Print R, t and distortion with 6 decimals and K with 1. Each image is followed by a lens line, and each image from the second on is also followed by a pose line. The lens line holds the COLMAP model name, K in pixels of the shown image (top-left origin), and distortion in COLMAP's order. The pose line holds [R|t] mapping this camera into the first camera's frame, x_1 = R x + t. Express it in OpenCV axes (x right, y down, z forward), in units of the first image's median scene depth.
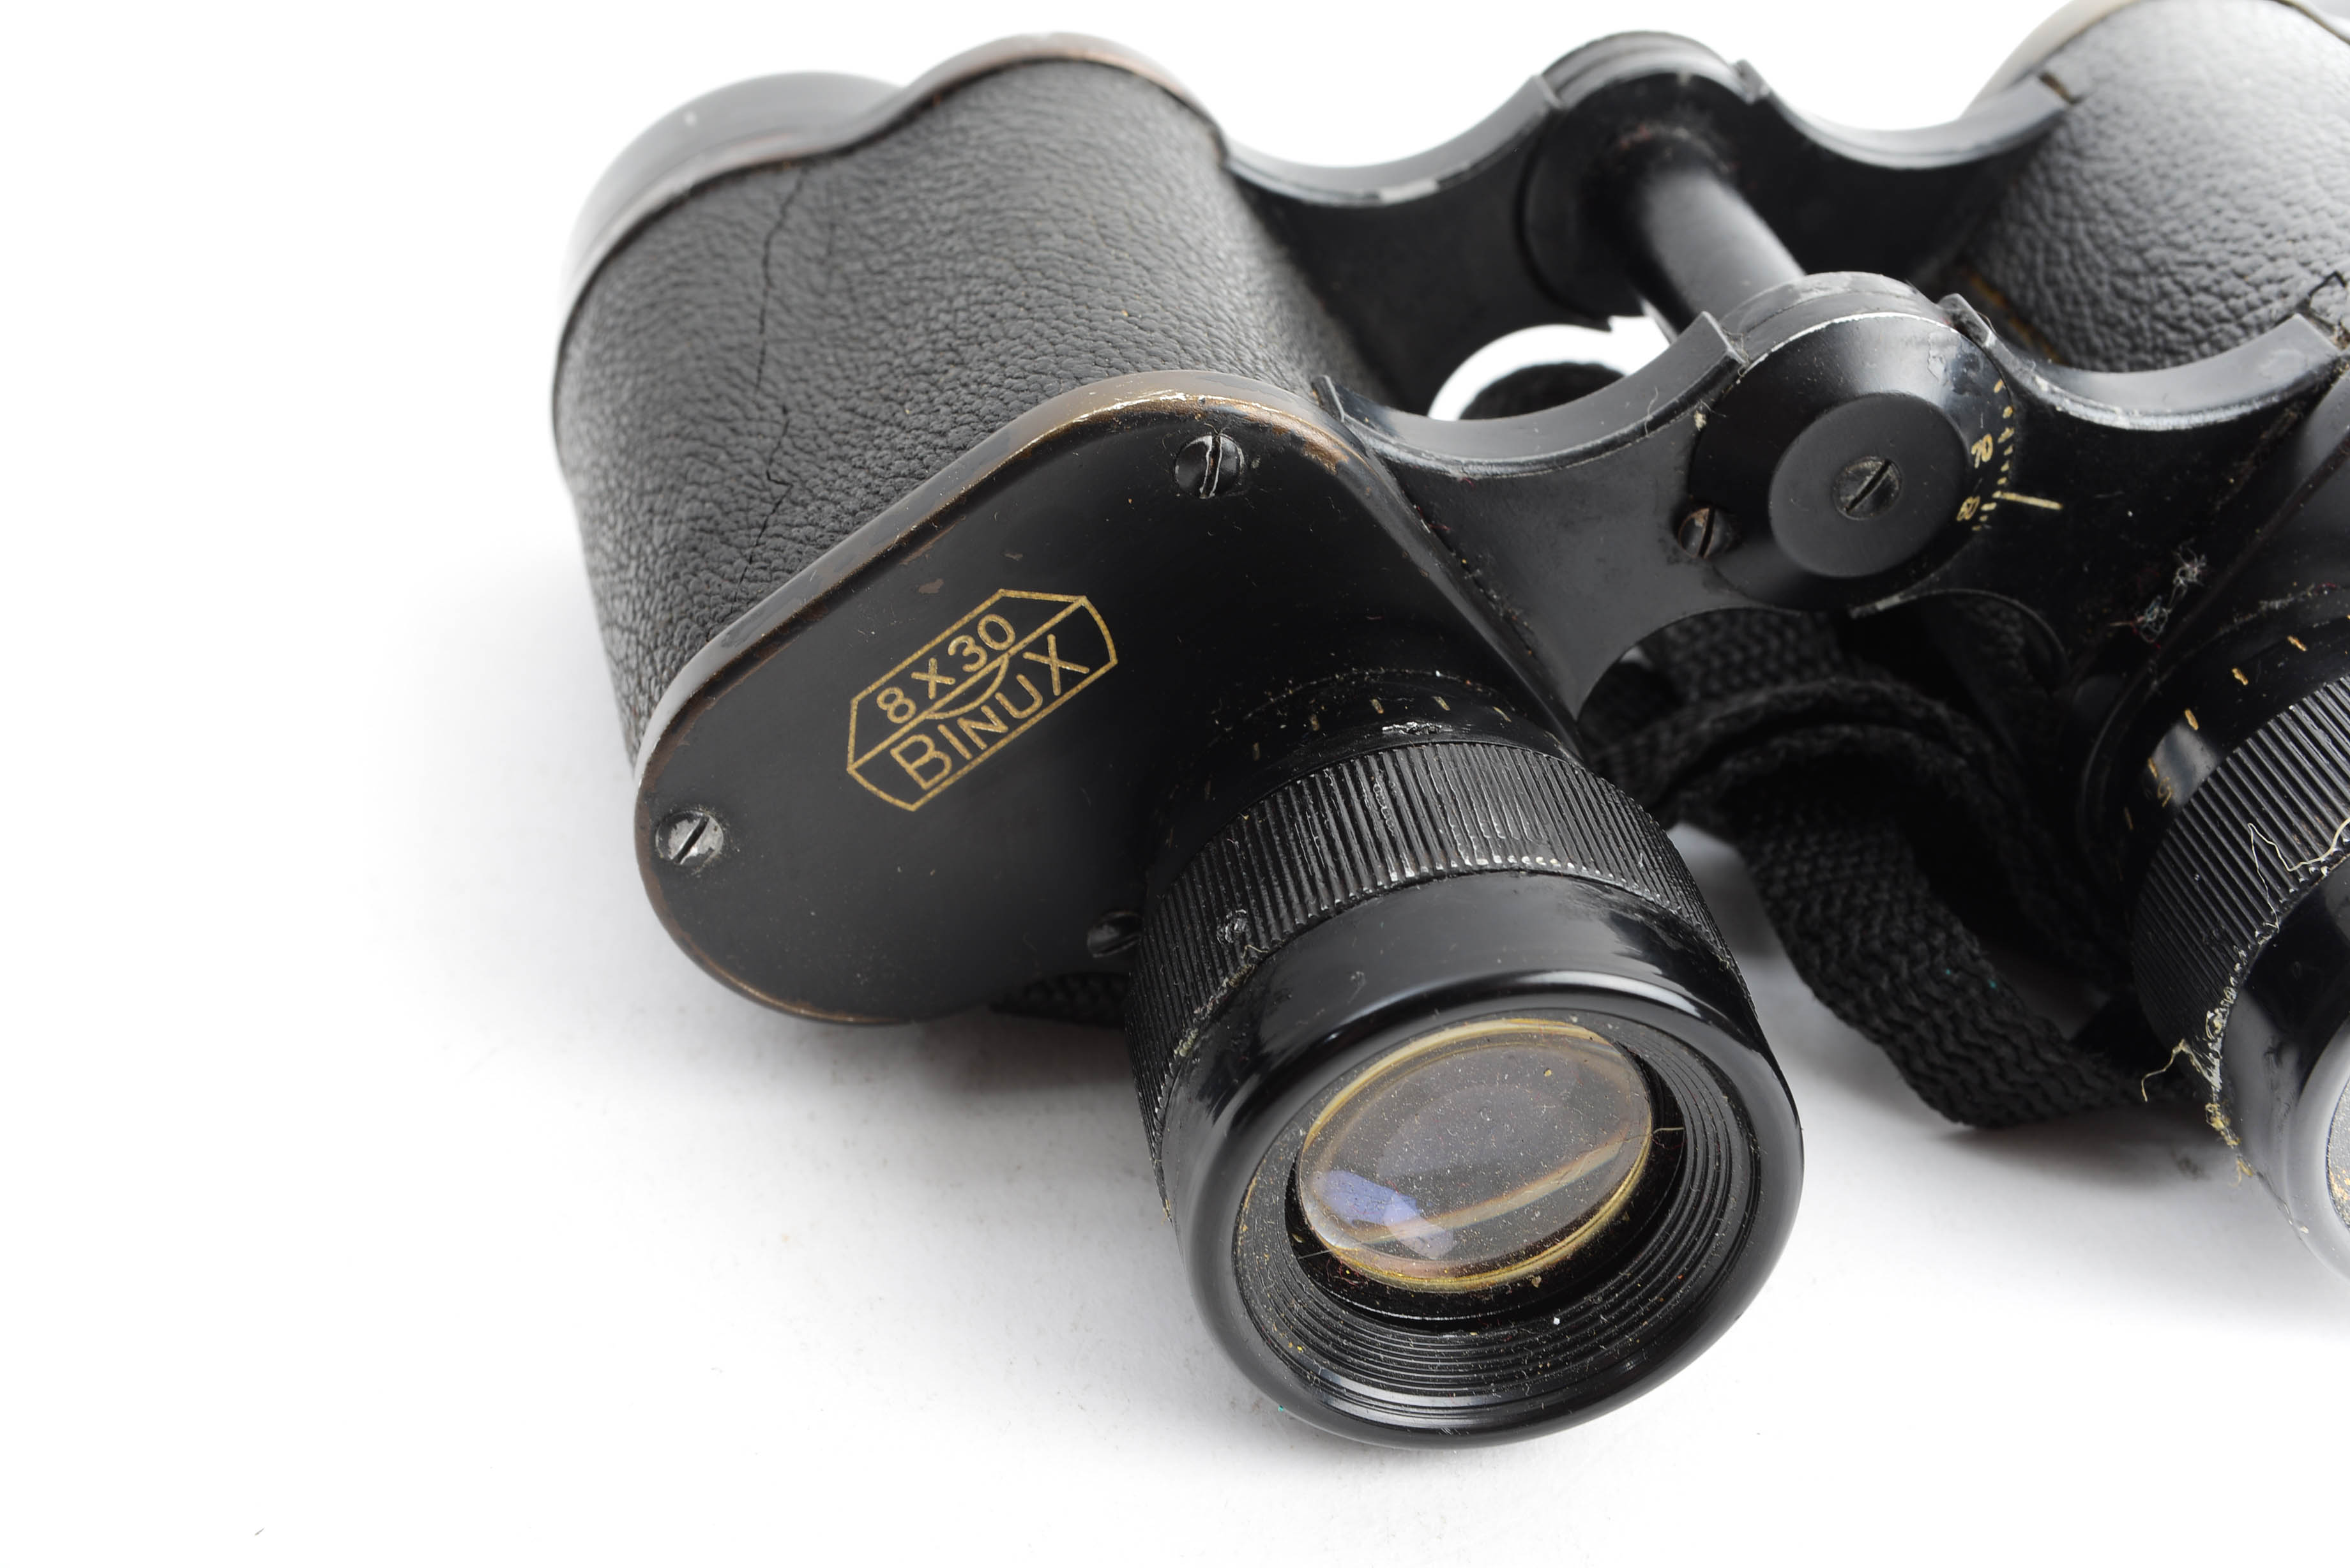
lens RADIAL K [[3102.1, 0, 1175.0], [0, 3102.1, 784.0], [0, 0, 1]] dist [0.001256, 0.006767]
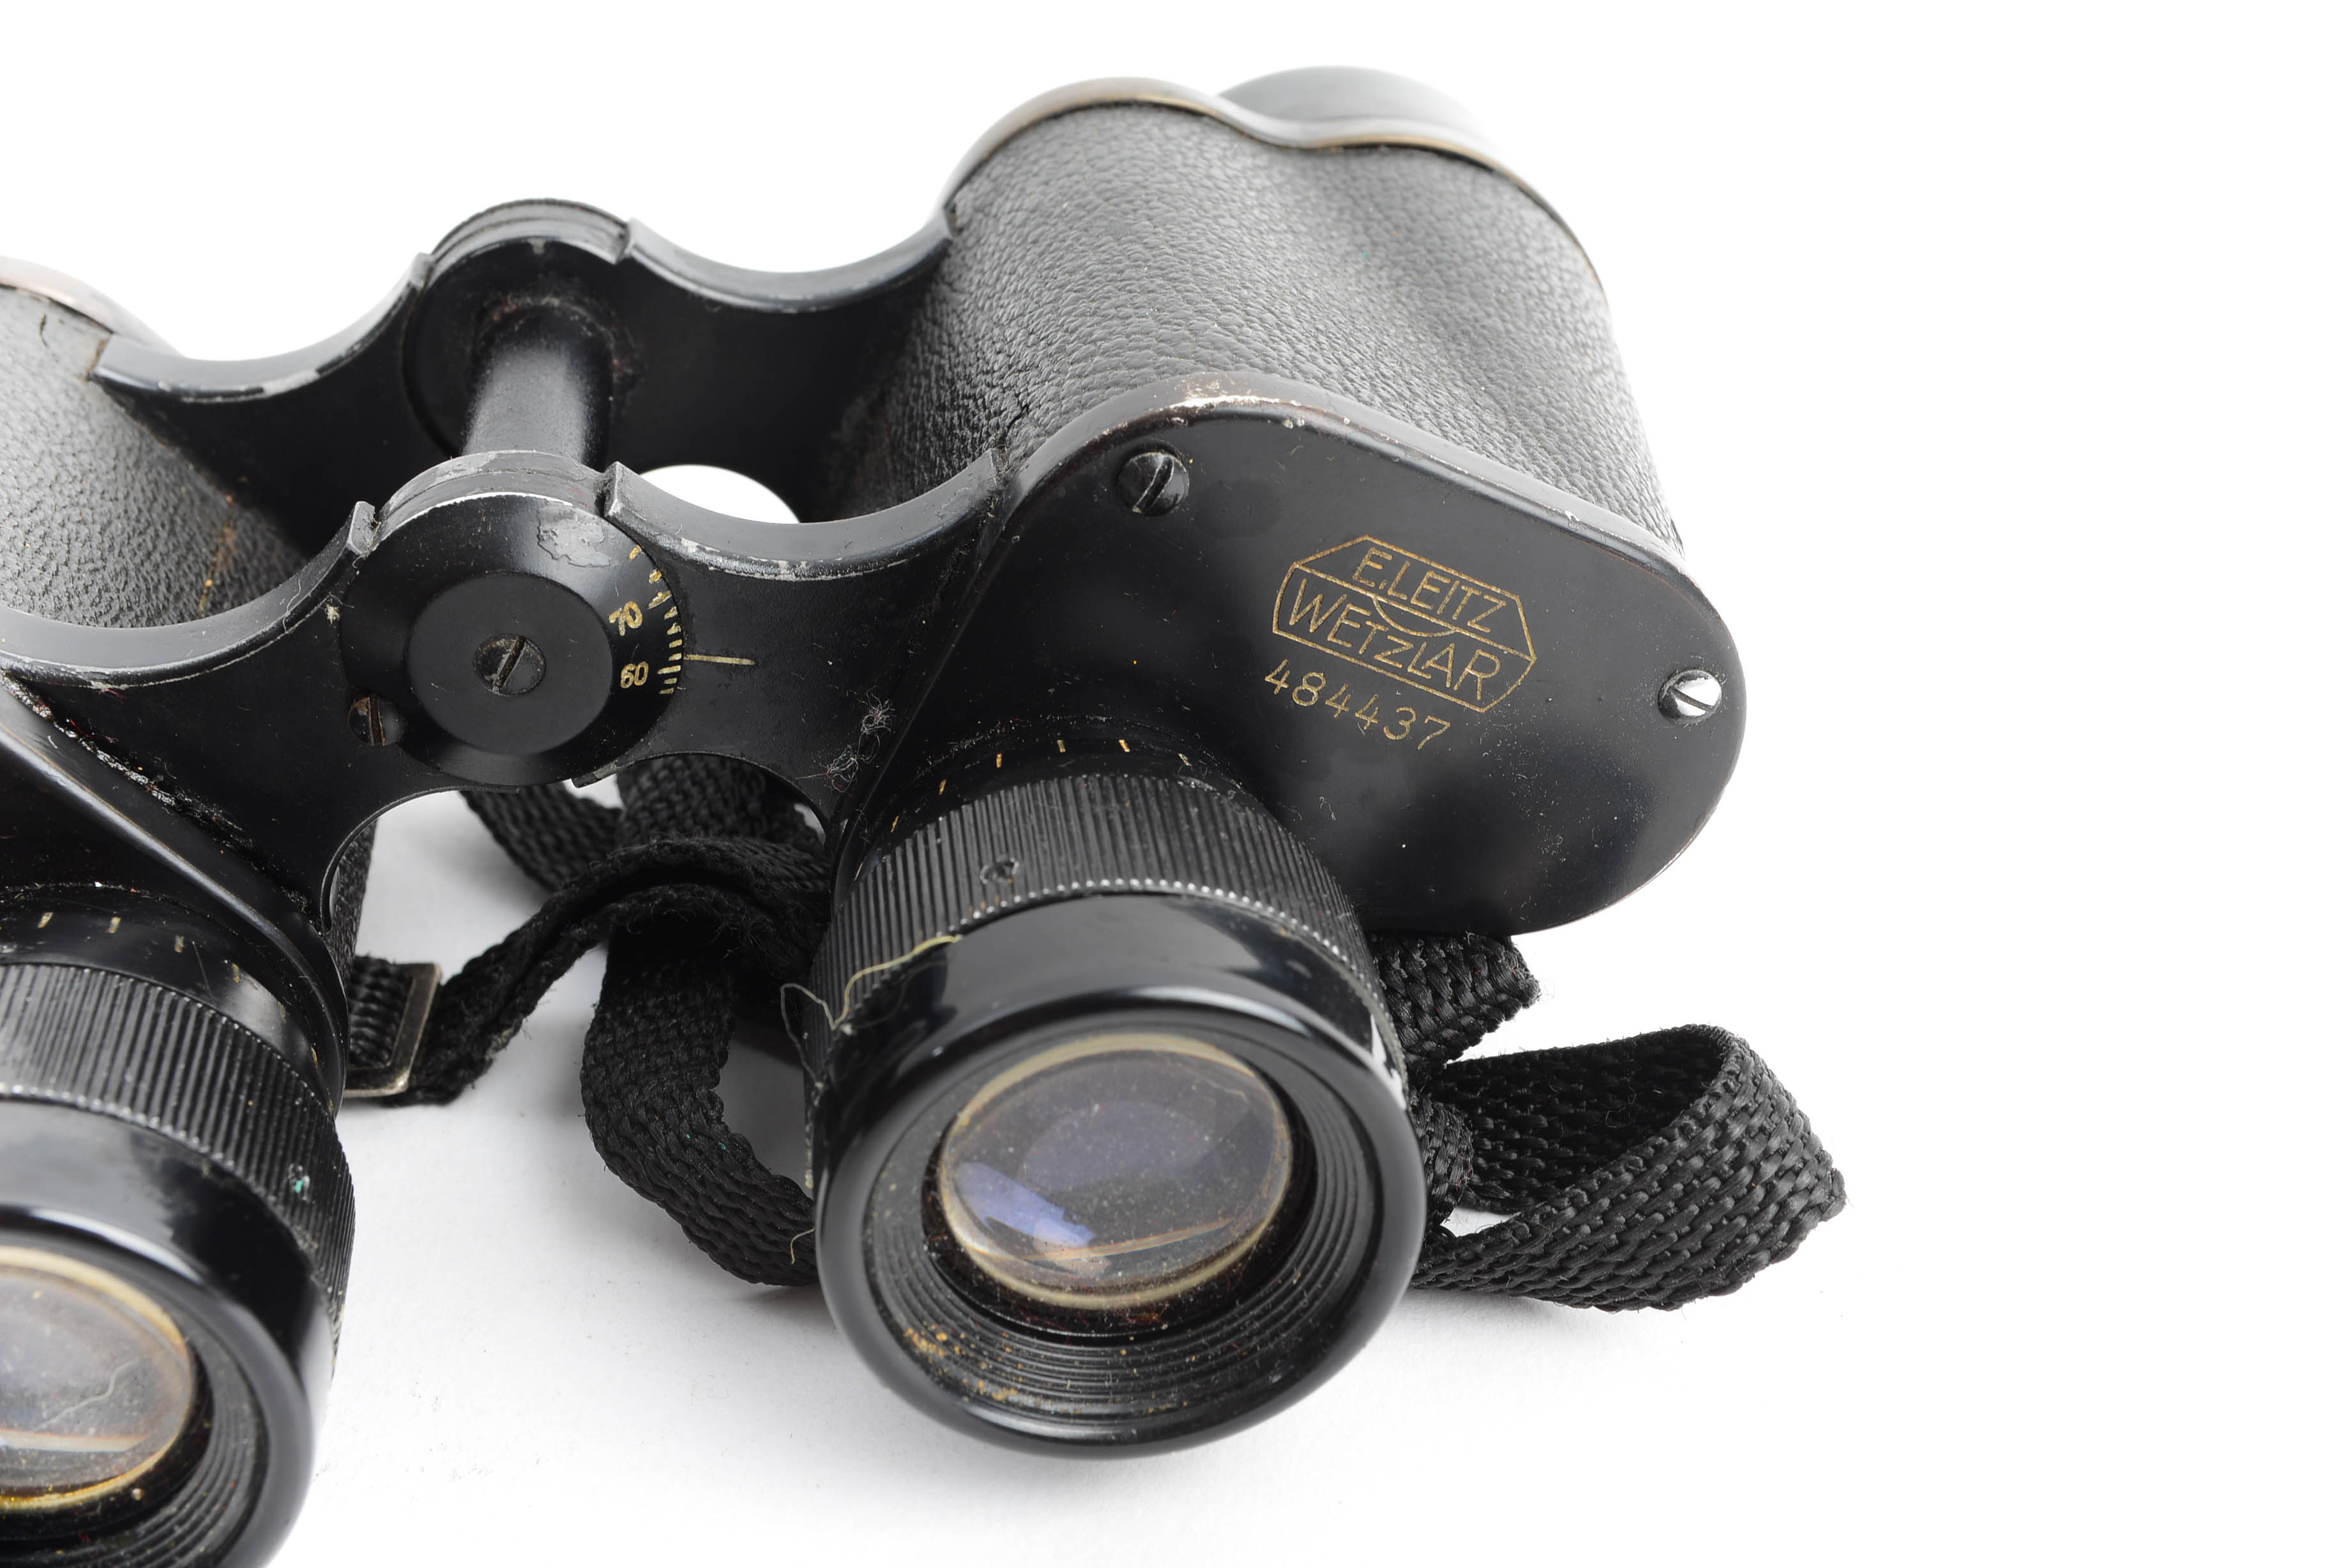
lens RADIAL K [[3102.1, 0, 1175.0], [0, 3102.1, 784.0], [0, 0, 1]] dist [0.001256, 0.006767]
pose [[0.994713, -0.079670, -0.064796, 0.490568], [0.078137, 0.996607, -0.025870, -0.014541], [0.066638, 0.020670, 0.997563, 0.018163]]
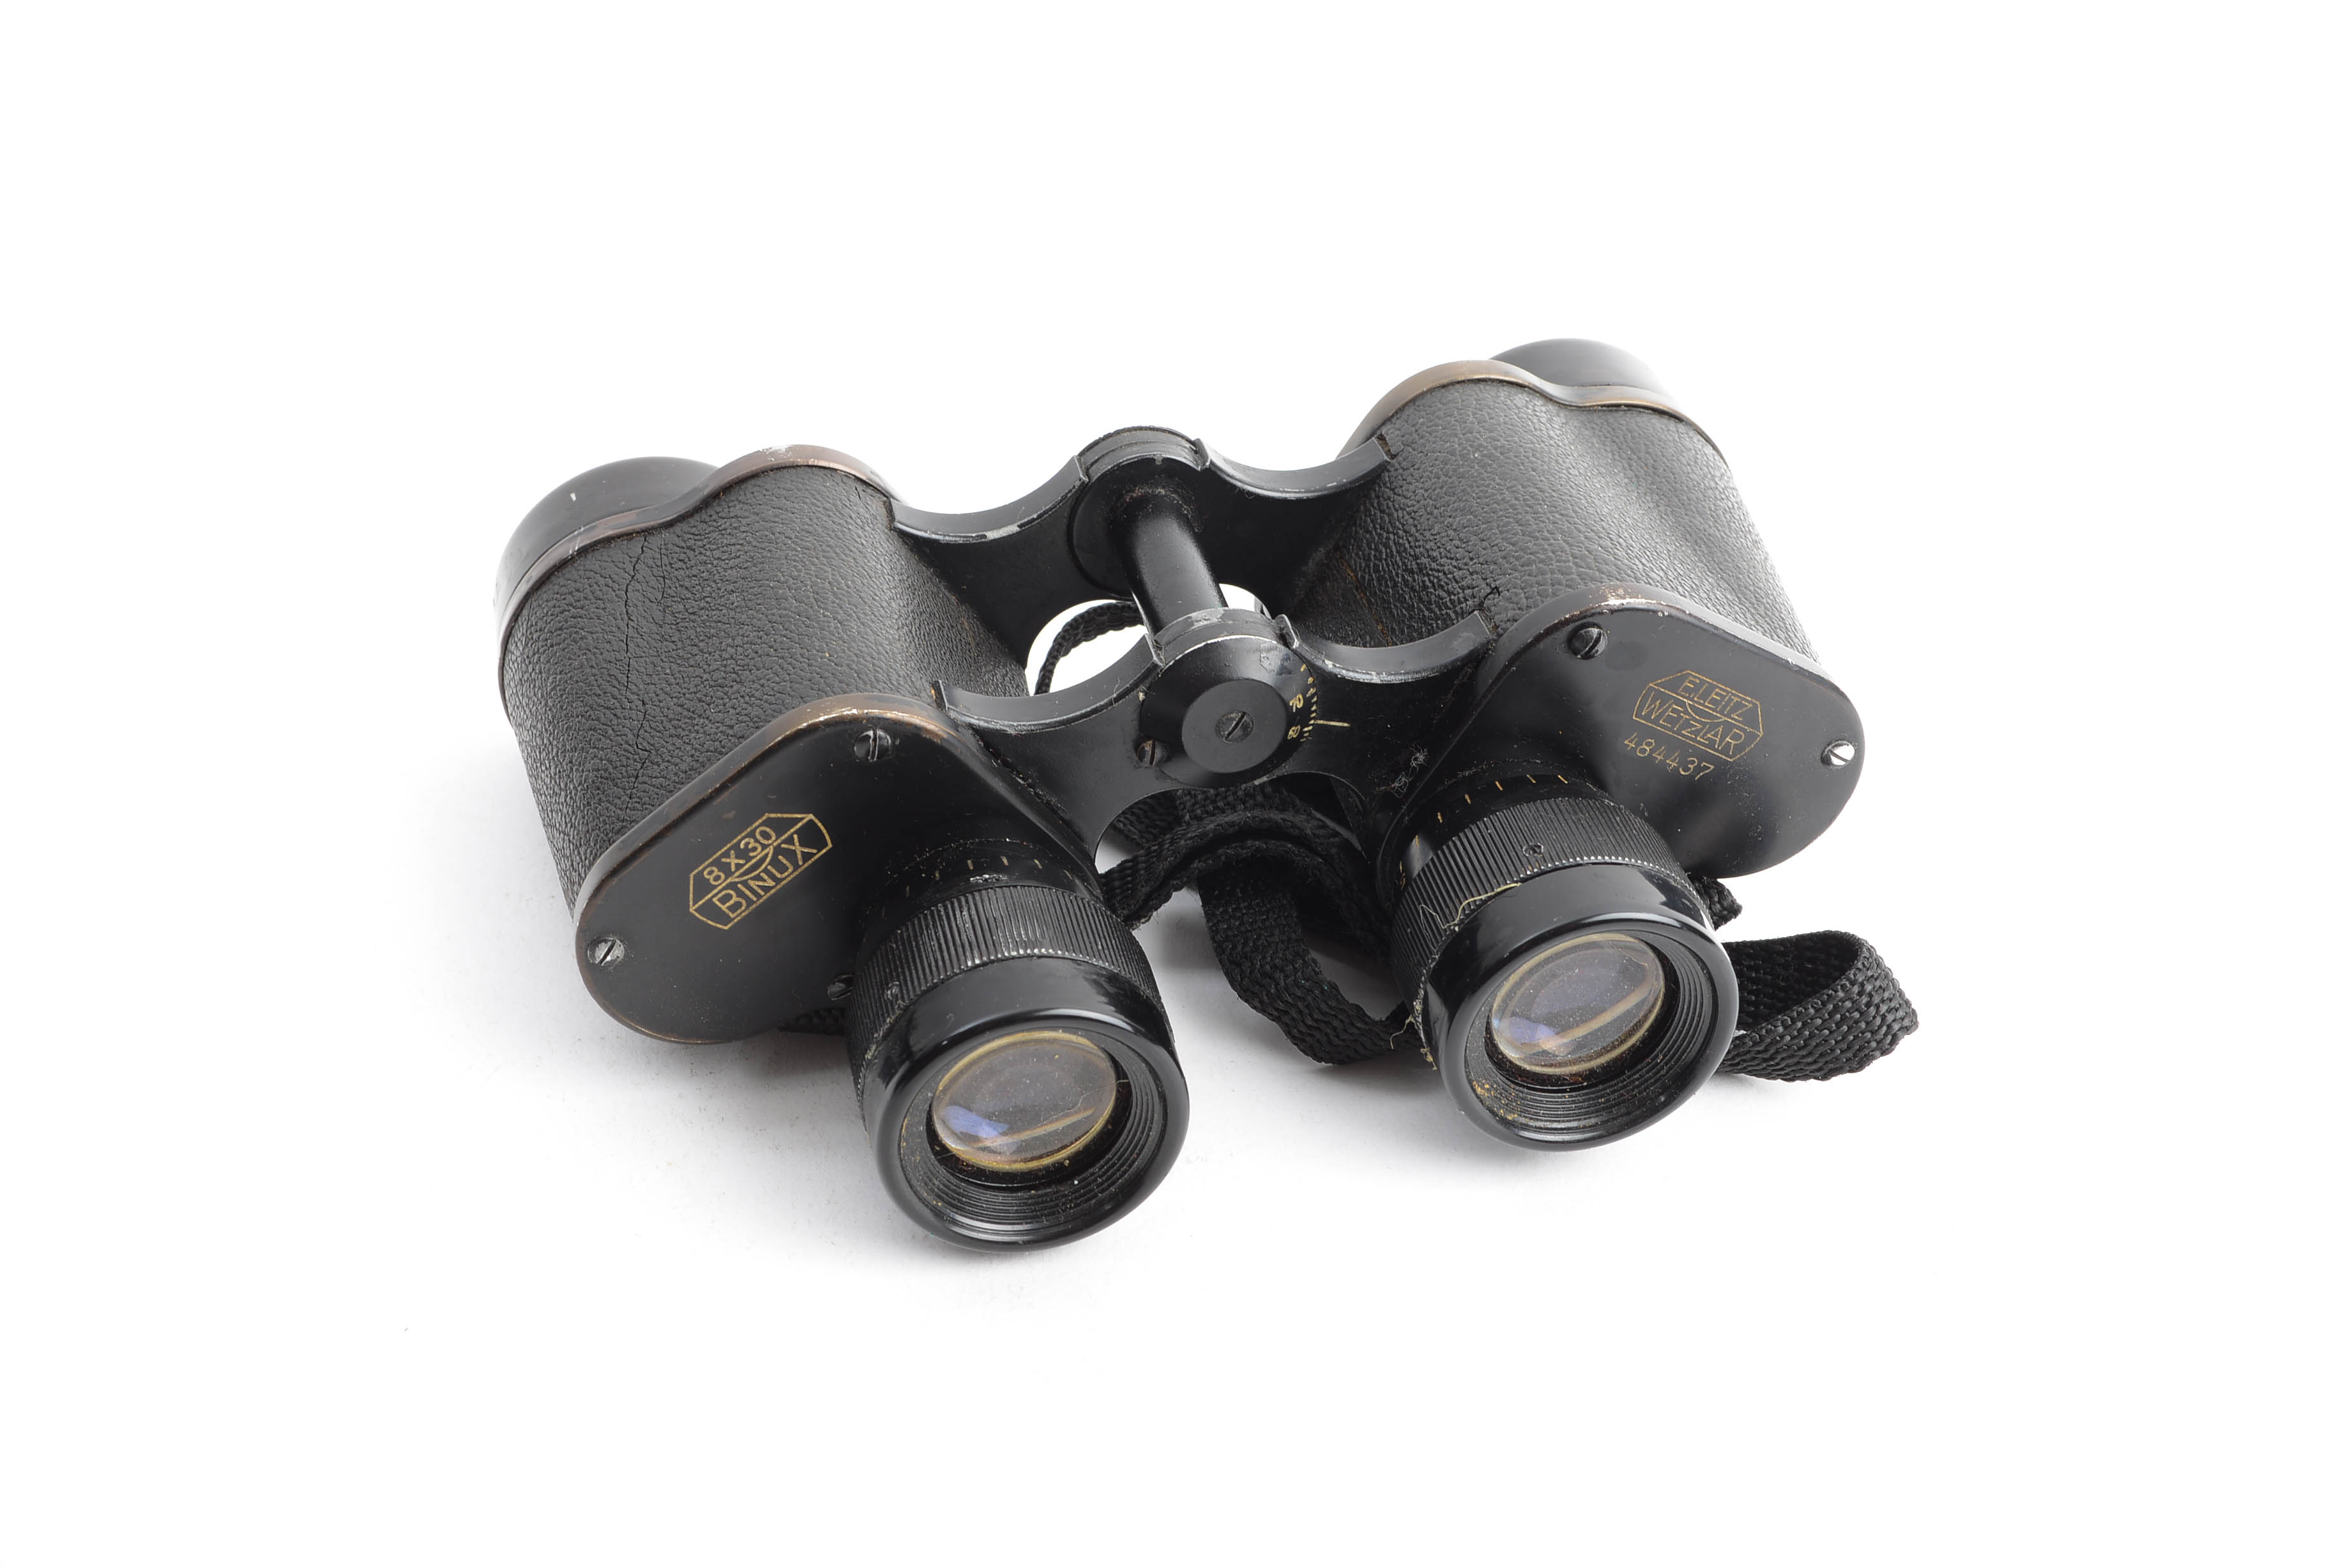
lens RADIAL K [[3102.1, 0, 1175.0], [0, 3102.1, 784.0], [0, 0, 1]] dist [0.001256, 0.006767]
pose [[0.997526, -0.052431, 0.046836, 0.097547], [0.051122, 0.998279, 0.028728, -0.114645], [-0.048262, -0.026262, 0.998489, -0.835843]]
